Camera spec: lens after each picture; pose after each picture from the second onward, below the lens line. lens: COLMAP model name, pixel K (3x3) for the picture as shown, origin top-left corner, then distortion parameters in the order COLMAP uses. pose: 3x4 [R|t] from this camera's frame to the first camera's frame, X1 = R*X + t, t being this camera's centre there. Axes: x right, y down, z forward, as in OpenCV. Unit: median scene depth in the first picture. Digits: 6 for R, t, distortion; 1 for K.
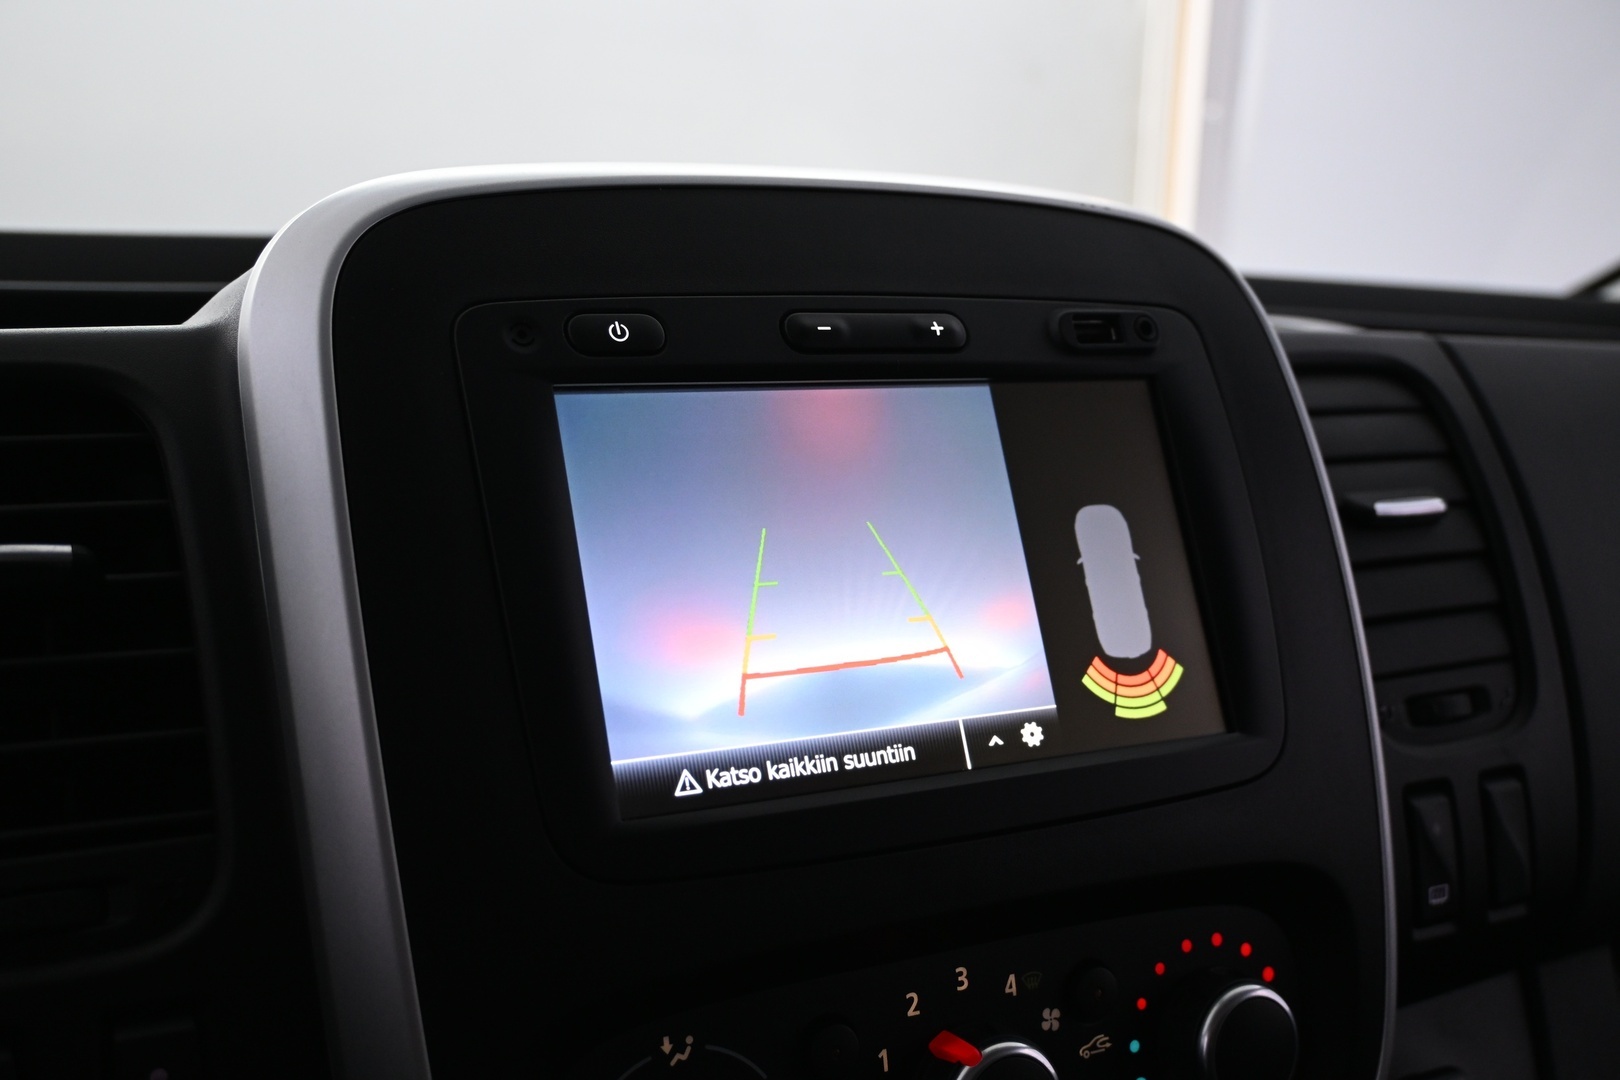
lens RADIAL K [[1866.5, 0, 810.0], [0, 1866.5, 540.0], [0, 0, 1]] dist [-0.004318, -0.004103]
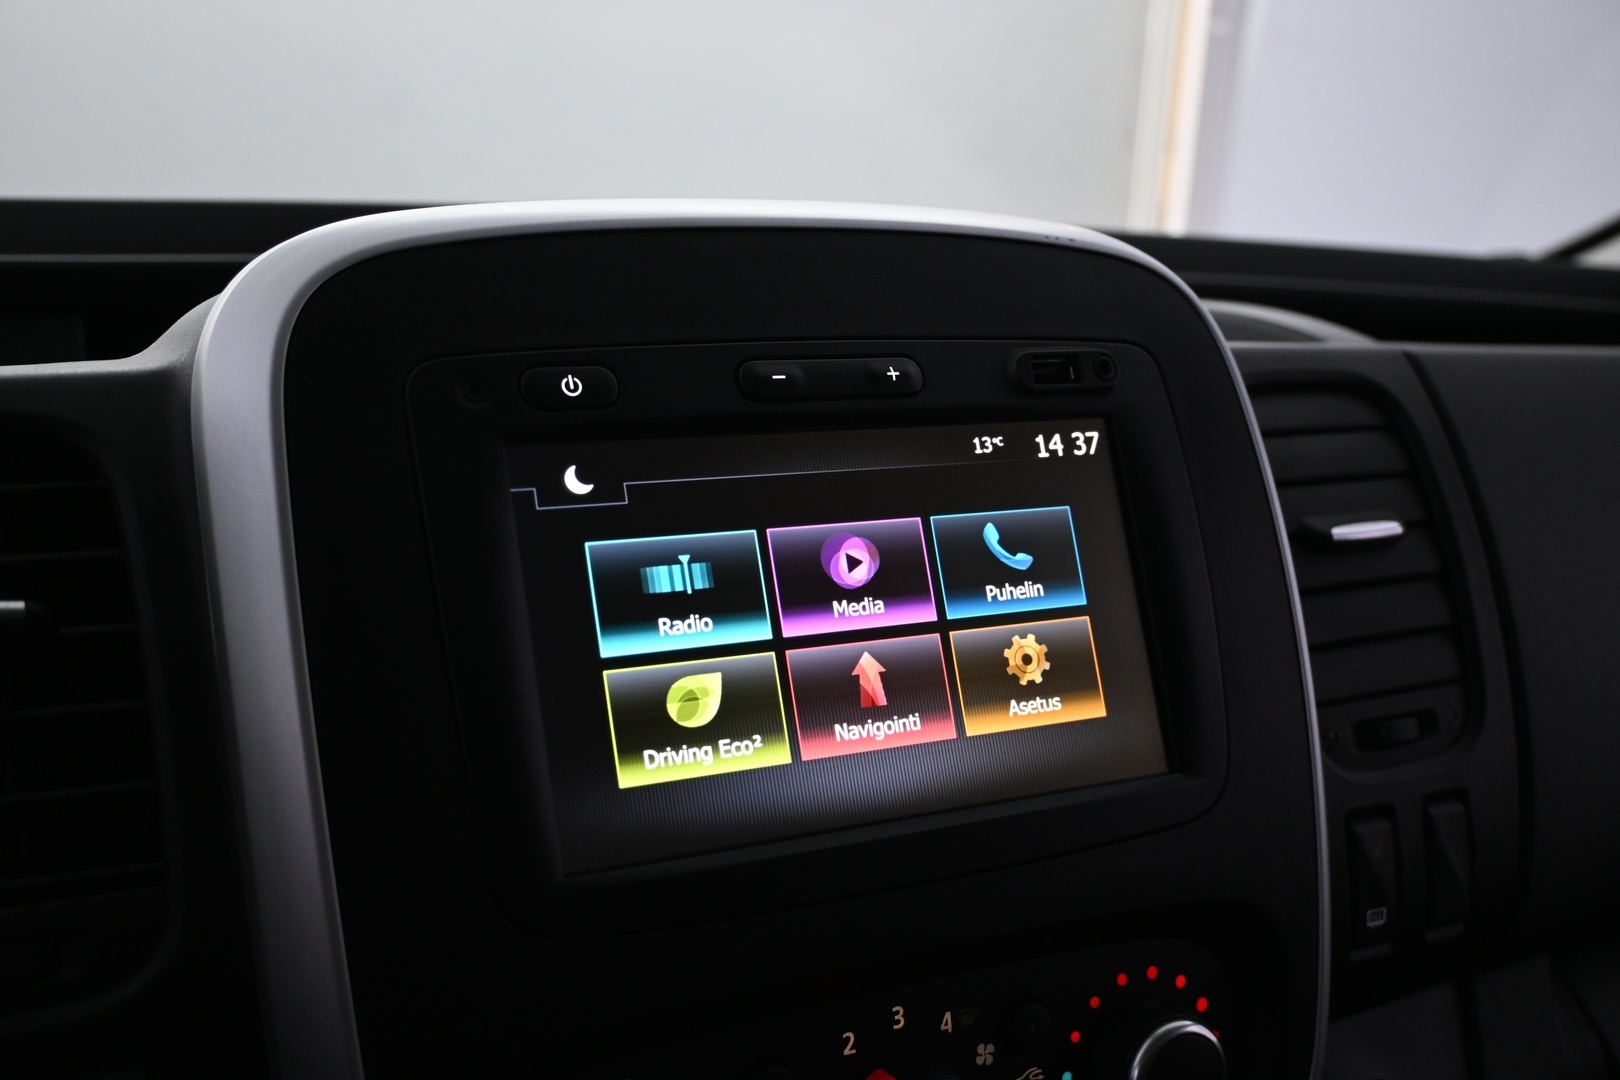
lens RADIAL K [[1866.5, 0, 810.0], [0, 1866.5, 540.0], [0, 0, 1]] dist [-0.004318, -0.004103]
pose [[0.999736, 0.022955, 0.000662, 0.024517], [-0.022950, 0.997641, 0.064704, -0.087273], [0.000825, -0.064702, 0.997904, -0.008297]]
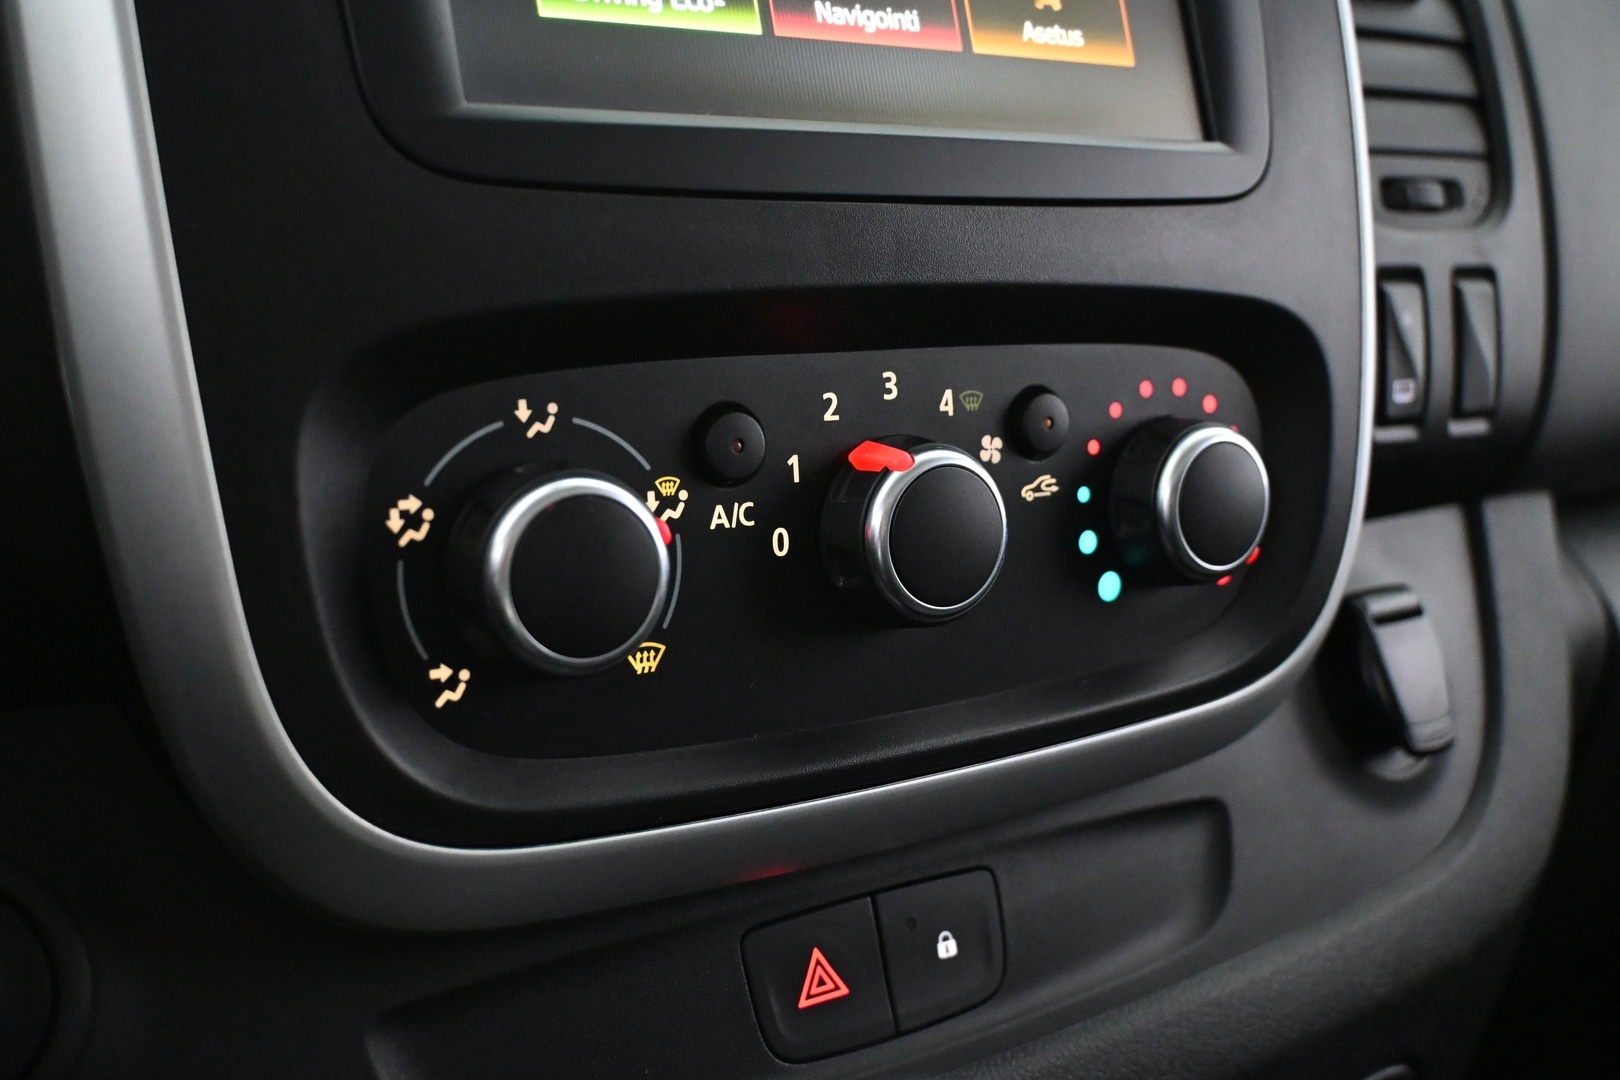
lens RADIAL K [[1637.4, 0, 810.0], [0, 1637.4, 540.0], [0, 0, 1]] dist [0.000958, -0.005383]
pose [[0.997703, 0.025104, 0.062919, 0.001856], [-0.032375, 0.992563, 0.117348, 0.206164], [-0.059506, -0.119116, 0.991096, 0.257686]]
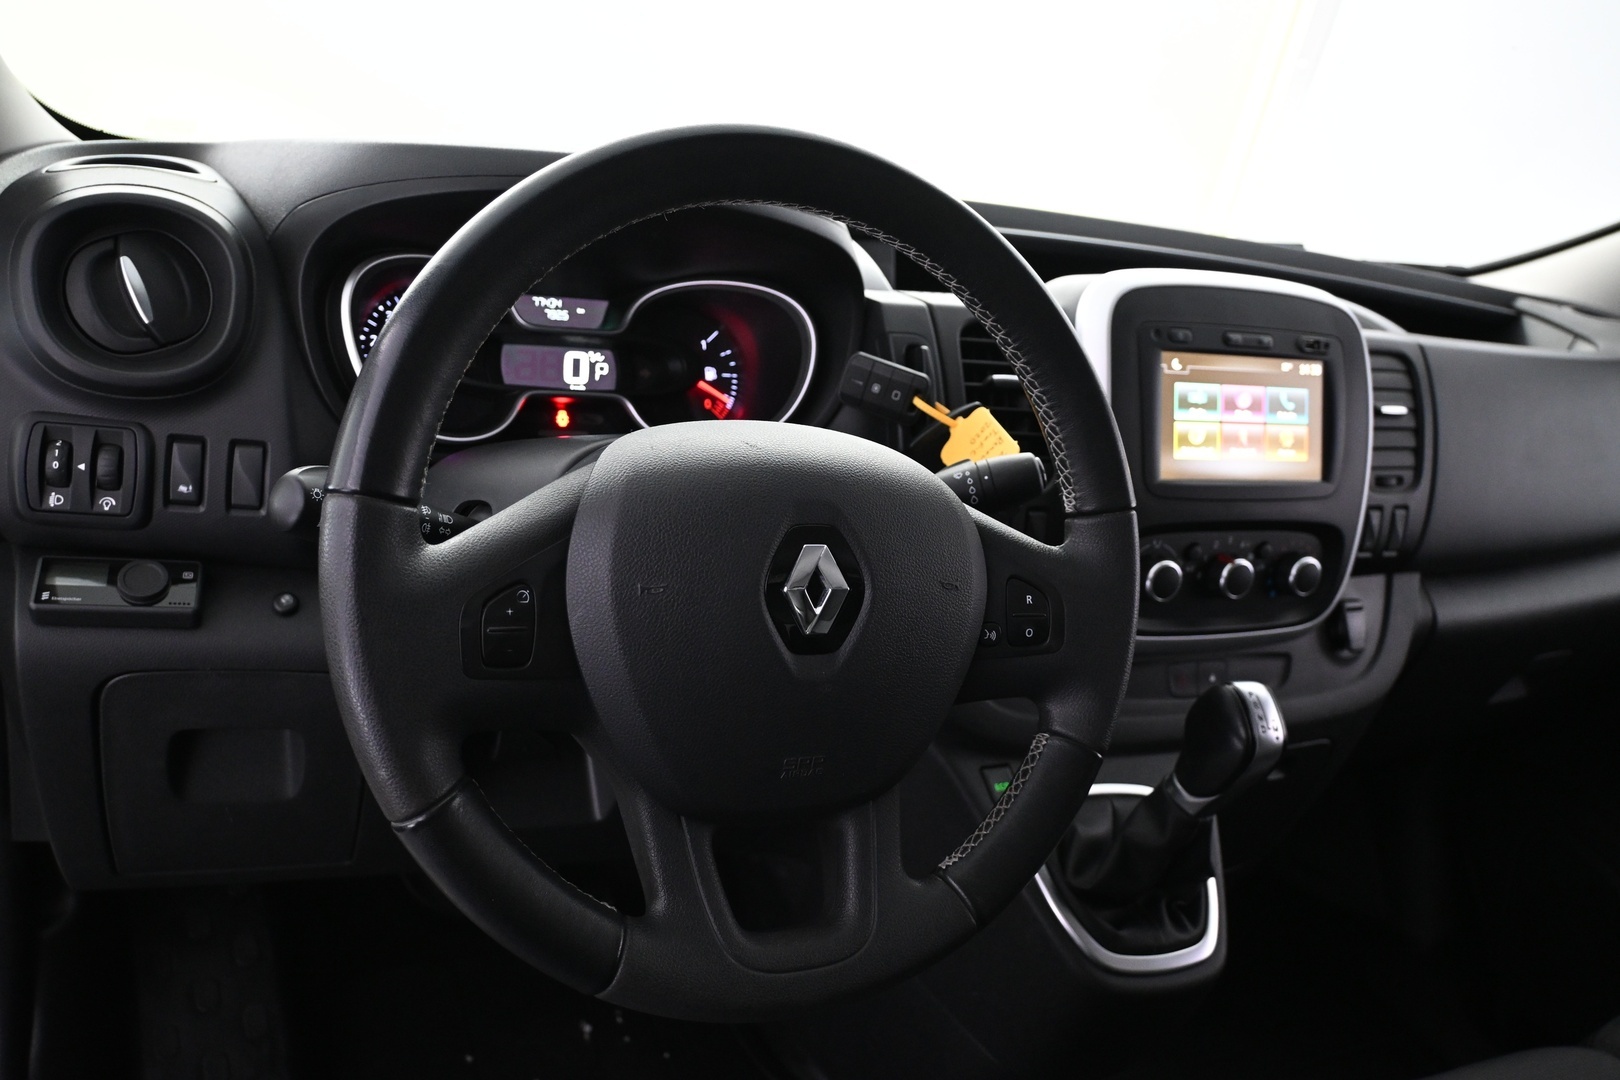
lens RADIAL K [[1391.2, 0, 810.0], [0, 1391.2, 540.0], [0, 0, 1]] dist [0.001453, 0.005682]
pose [[0.983687, 0.179707, -0.008014, -0.605437], [-0.172888, 0.956787, 0.233811, -0.207143], [0.049686, -0.228611, 0.972249, -1.387360]]
